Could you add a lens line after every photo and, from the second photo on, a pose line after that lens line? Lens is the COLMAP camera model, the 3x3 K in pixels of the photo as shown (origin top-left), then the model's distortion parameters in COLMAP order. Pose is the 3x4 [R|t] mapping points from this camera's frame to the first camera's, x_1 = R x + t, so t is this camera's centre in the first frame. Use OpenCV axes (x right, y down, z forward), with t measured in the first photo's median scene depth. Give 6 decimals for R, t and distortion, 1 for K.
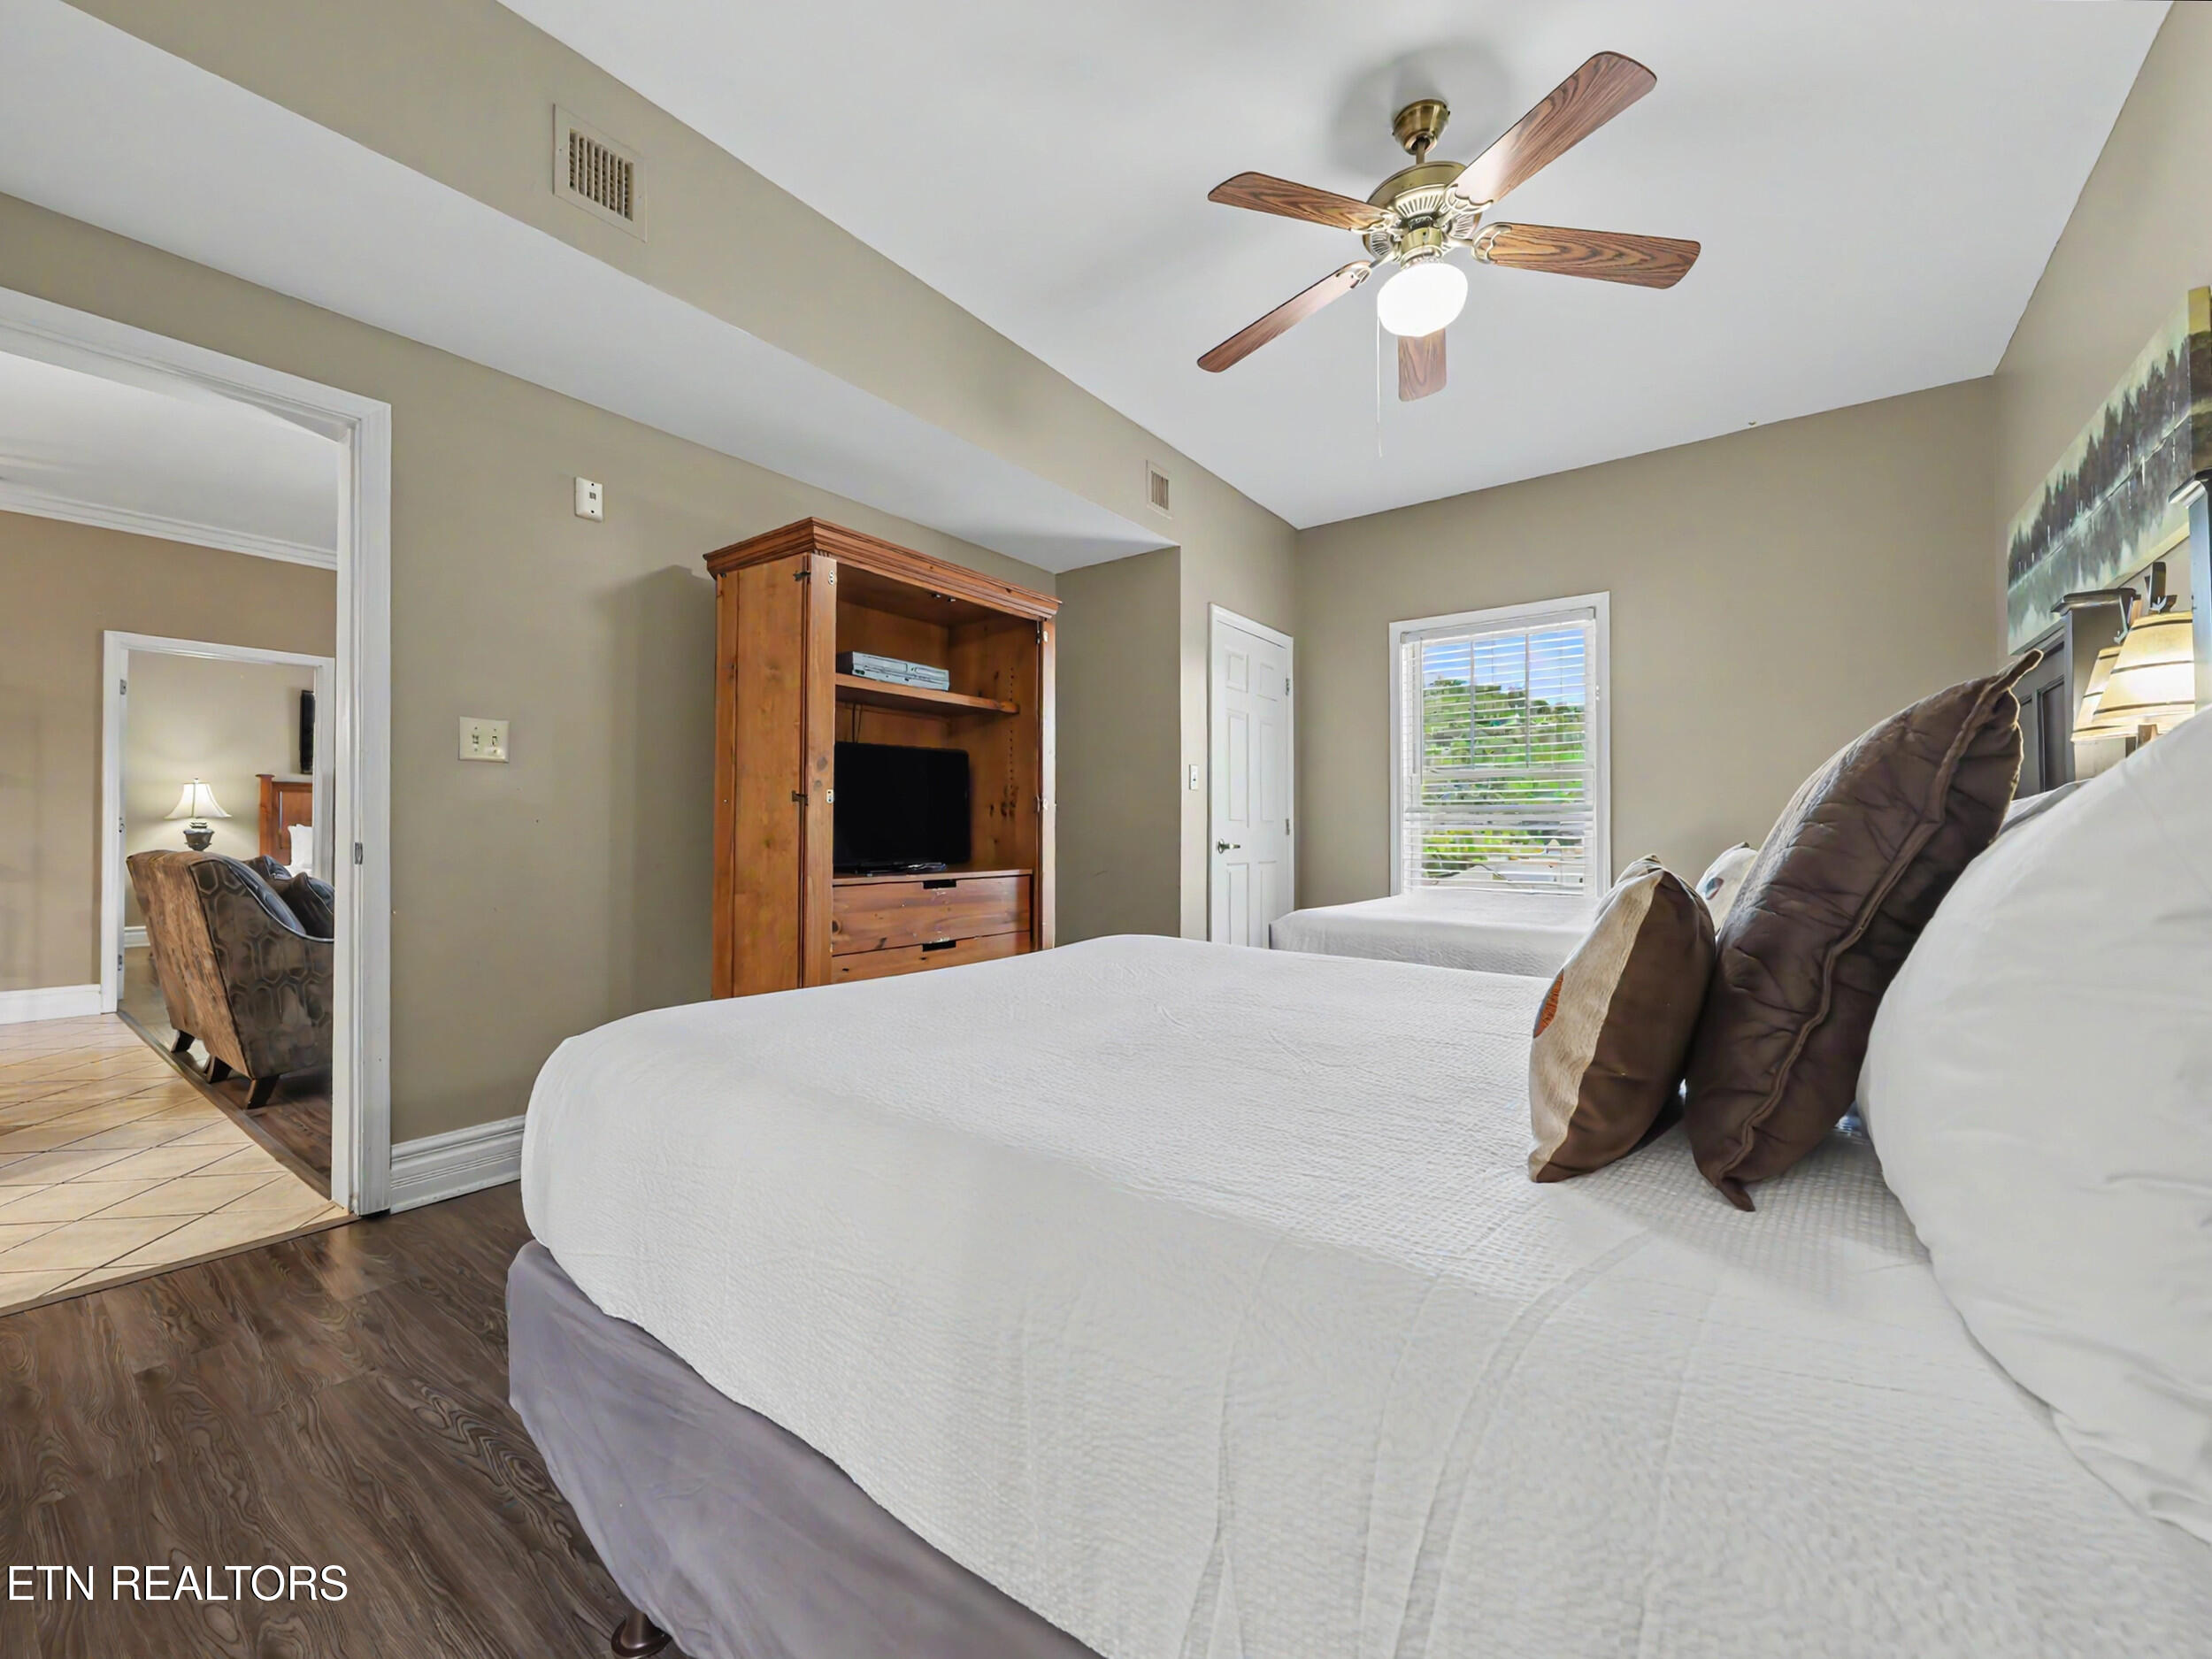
lens RADIAL K [[872.8, 0, 1125.1], [0, 872.8, 819.6], [0, 0, 1]] dist [0.009441, -0.005839]
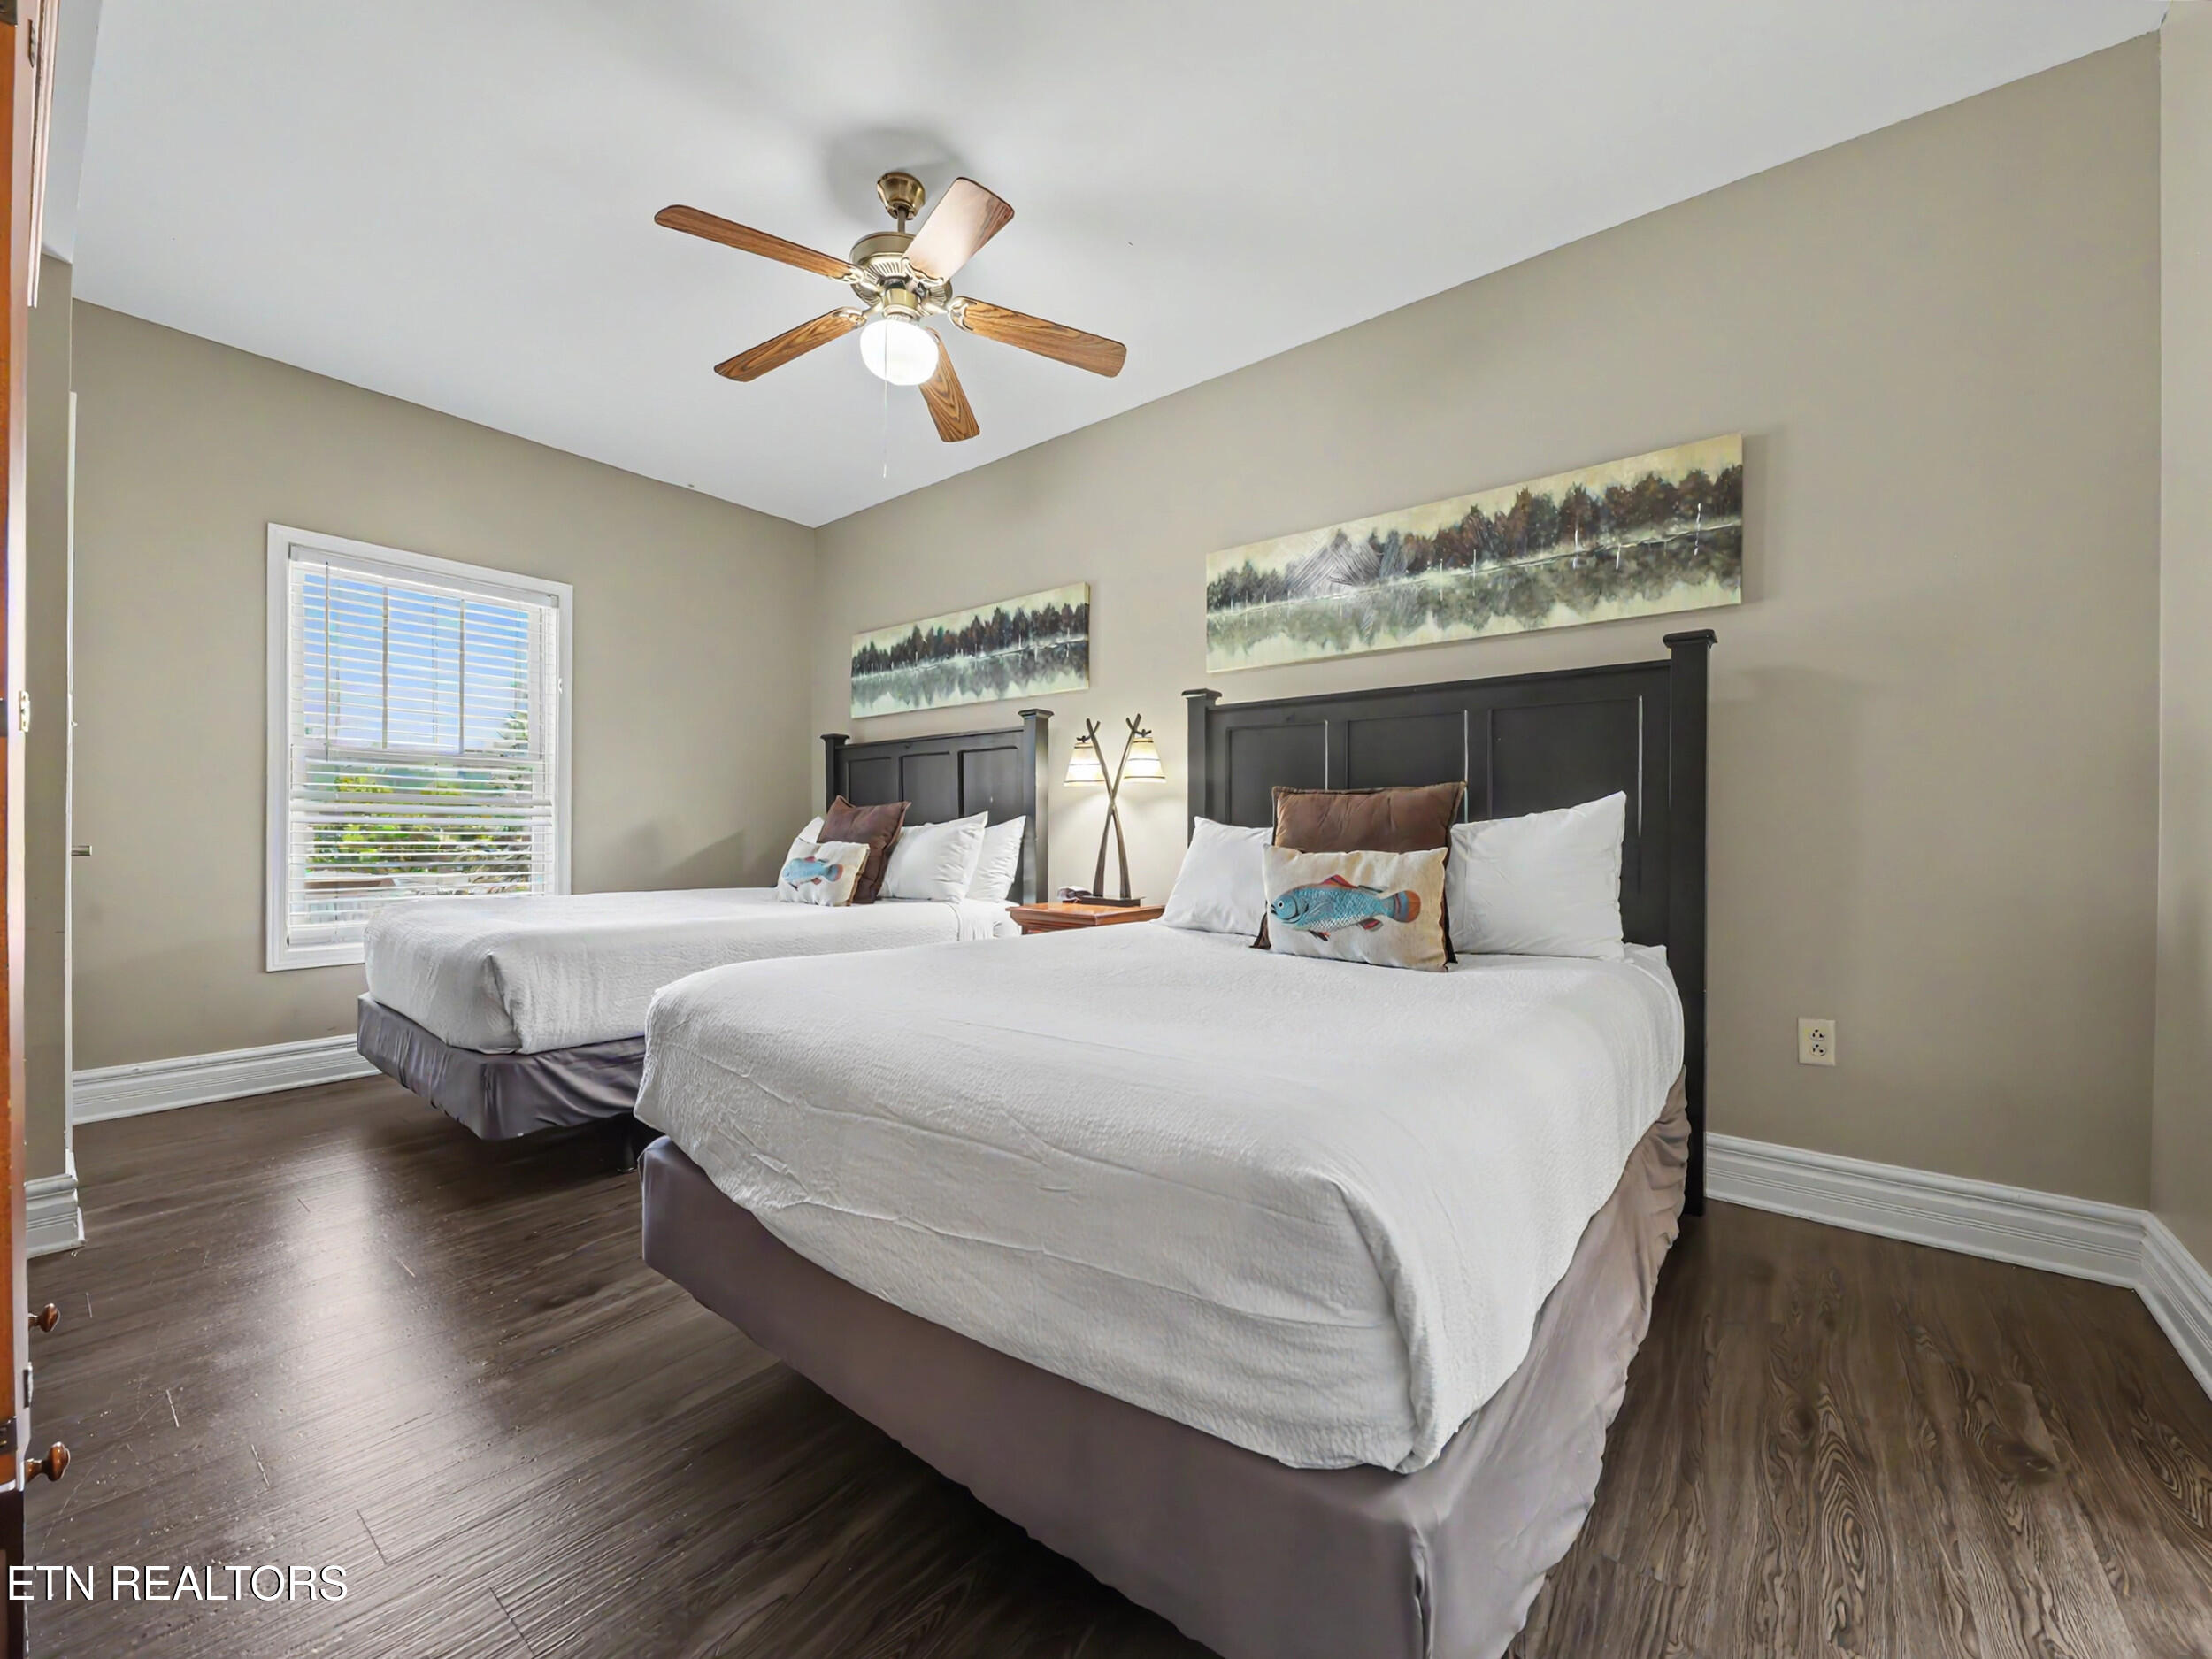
lens RADIAL K [[872.8, 0, 1099.4], [0, 872.8, 831.4], [0, 0, 1]] dist [0.009441, -0.005839]
pose [[0.053182, 0.001876, 0.998583, -0.768905], [-0.019186, 0.999816, -0.000857, 0.015450], [-0.998401, -0.019113, 0.053208, 0.653872]]
